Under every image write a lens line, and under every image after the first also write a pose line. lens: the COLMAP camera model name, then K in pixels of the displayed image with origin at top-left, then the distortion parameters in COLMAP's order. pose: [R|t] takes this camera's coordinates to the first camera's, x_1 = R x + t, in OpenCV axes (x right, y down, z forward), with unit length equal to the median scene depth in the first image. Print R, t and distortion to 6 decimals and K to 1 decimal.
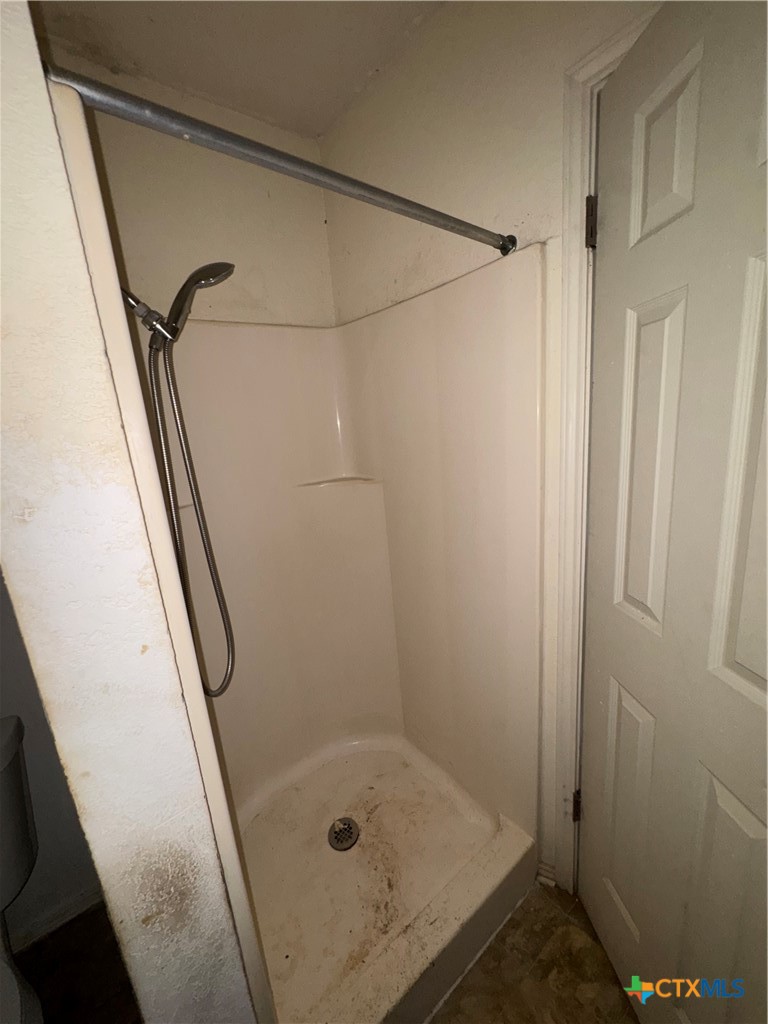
lens RADIAL K [[412.4, 0, 386.8], [0, 412.4, 516.2], [0, 0, 1]] dist [0.000741, 0.000322]
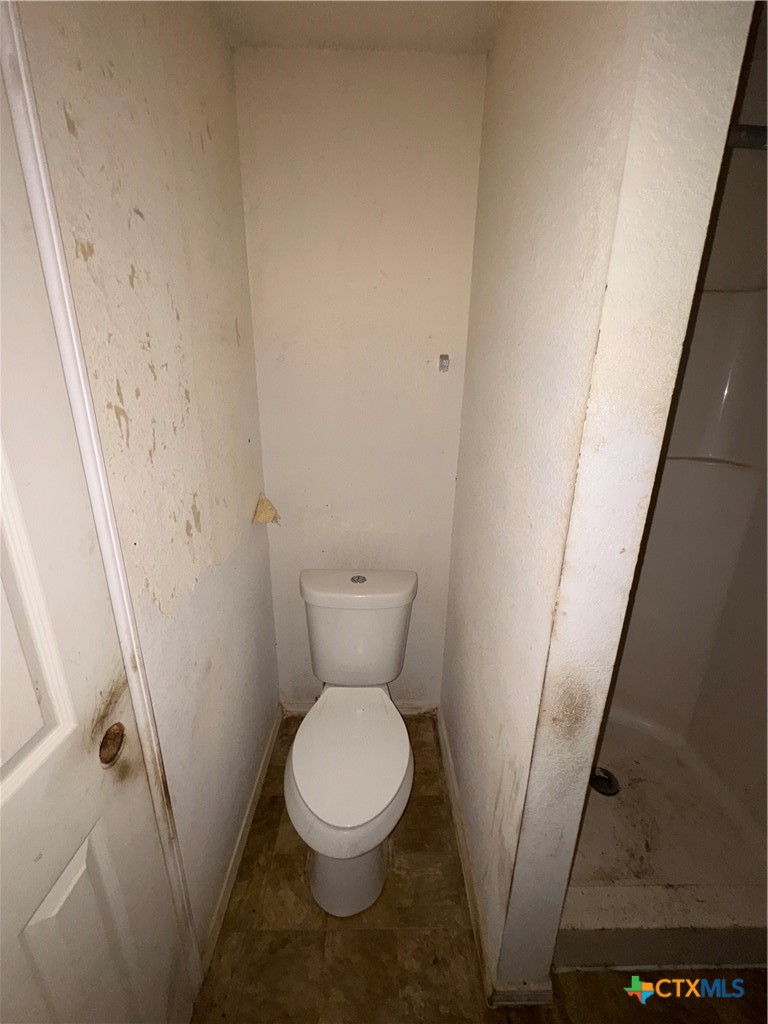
lens RADIAL K [[412.4, 0, 386.8], [0, 412.4, 516.2], [0, 0, 1]] dist [0.000741, 0.000322]
pose [[0.793721, 0.271453, -0.544353, -0.205454], [-0.218687, 0.962412, 0.161059, 0.063740], [0.567612, -0.008793, 0.823249, -0.280595]]
